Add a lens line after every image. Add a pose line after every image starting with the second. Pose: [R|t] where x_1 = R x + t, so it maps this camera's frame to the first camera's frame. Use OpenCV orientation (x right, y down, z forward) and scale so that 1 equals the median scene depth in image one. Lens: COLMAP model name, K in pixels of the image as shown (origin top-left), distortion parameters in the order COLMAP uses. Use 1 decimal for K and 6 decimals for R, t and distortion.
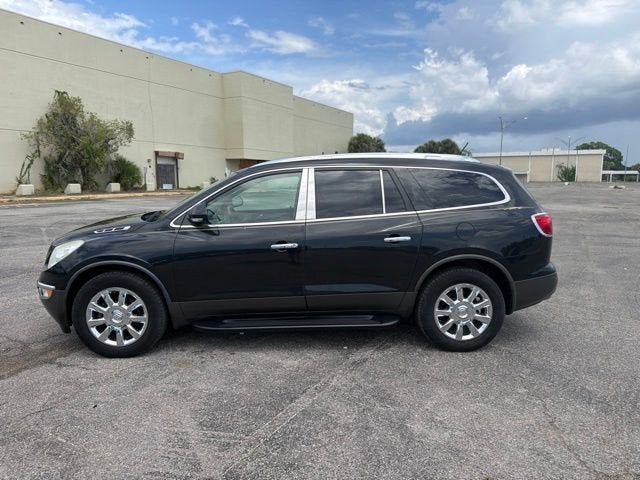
lens RADIAL K [[451.4, 0, 320.0], [0, 451.4, 240.0], [0, 0, 1]] dist [0.019824, -0.031222]
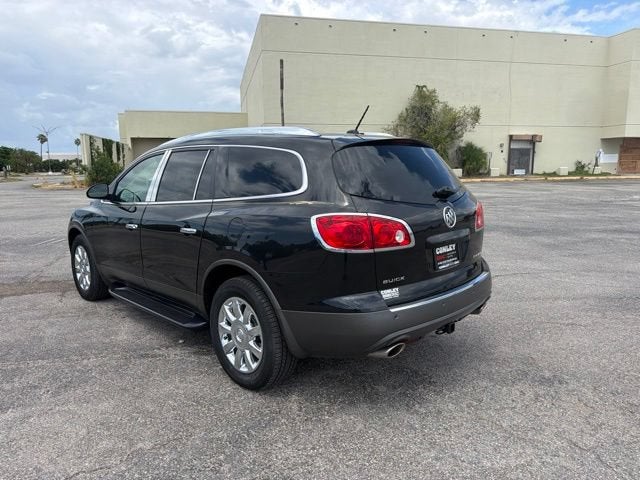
lens RADIAL K [[451.4, 0, 320.0], [0, 451.4, 240.0], [0, 0, 1]] dist [0.019824, -0.031222]
pose [[0.677679, 0.111292, -0.726887, 0.096821], [-0.088323, 0.993644, 0.069791, -0.006759], [0.730034, 0.016905, 0.683202, 0.058884]]
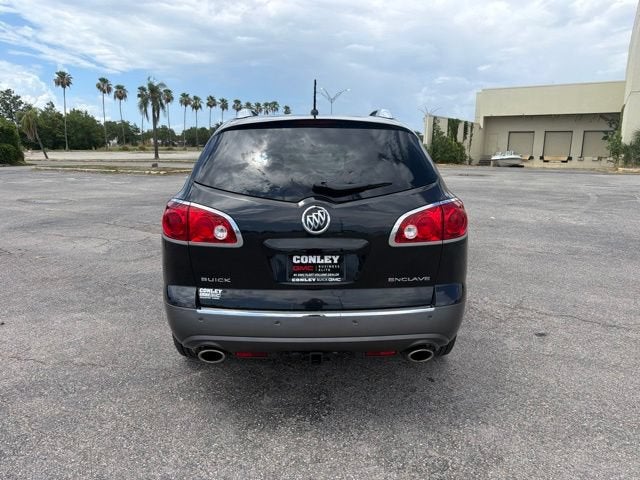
lens RADIAL K [[451.4, 0, 320.0], [0, 451.4, 240.0], [0, 0, 1]] dist [0.019824, -0.031222]
pose [[-0.026584, 0.201715, -0.979083, 0.113795], [-0.135757, 0.969627, 0.203453, -0.016409], [0.990385, 0.138326, 0.001608, 0.125150]]
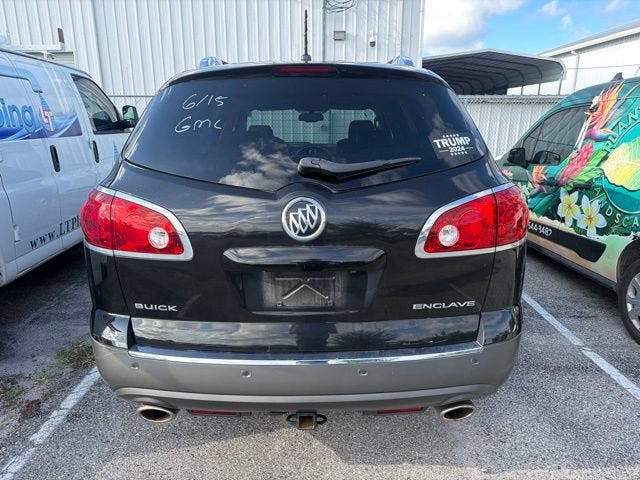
lens RADIAL K [[442.2, 0, 320.0], [0, 442.2, 240.0], [0, 0, 1]] dist [0.035025, -0.001090]
pose [[-0.036649, 0.267615, -0.962829, 0.092538], [-0.130409, 0.953956, 0.270113, -0.015519], [0.990783, 0.135461, -0.000062, 0.125955]]
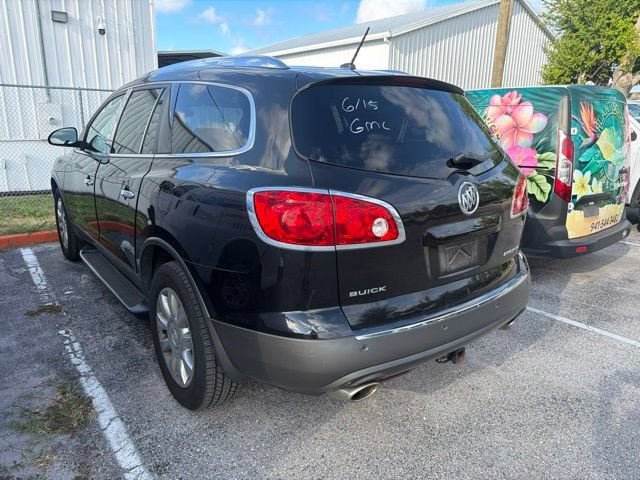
lens RADIAL K [[451.4, 0, 320.0], [0, 451.4, 240.0], [0, 0, 1]] dist [0.019824, -0.031222]
pose [[0.573142, 0.228421, -0.786977, 0.087644], [-0.130388, 0.973550, 0.187615, -0.009856], [0.809016, -0.004917, 0.587766, 0.082434]]
